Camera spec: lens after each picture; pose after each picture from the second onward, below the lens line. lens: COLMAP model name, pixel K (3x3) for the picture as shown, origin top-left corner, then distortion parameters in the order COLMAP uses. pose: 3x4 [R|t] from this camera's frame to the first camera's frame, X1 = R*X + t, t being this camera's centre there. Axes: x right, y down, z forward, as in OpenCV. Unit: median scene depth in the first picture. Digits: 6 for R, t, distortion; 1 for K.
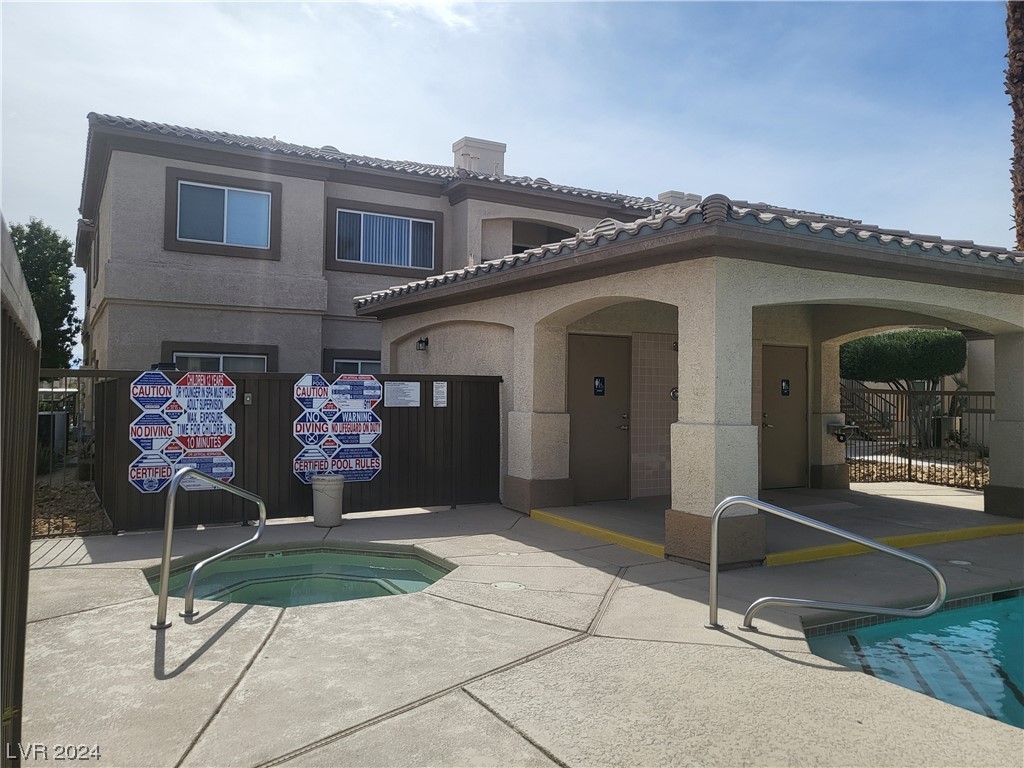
lens RADIAL K [[805.5, 0, 512.0], [0, 805.5, 384.0], [0, 0, 1]] dist [-0.000303, -0.000099]
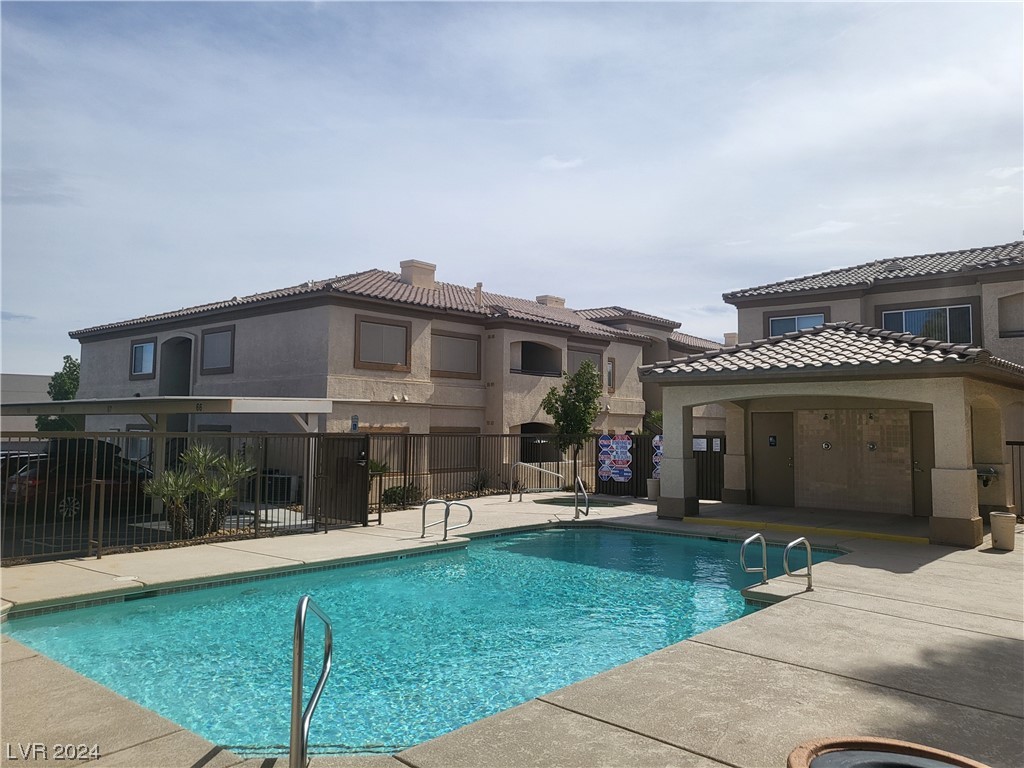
lens RADIAL K [[805.5, 0, 512.0], [0, 805.5, 384.0], [0, 0, 1]] dist [-0.000303, -0.000099]
pose [[0.331817, -0.061488, -0.941338, 1.879219], [0.004003, 0.997956, -0.063776, -0.013991], [0.943335, 0.017394, 0.331385, -0.165562]]
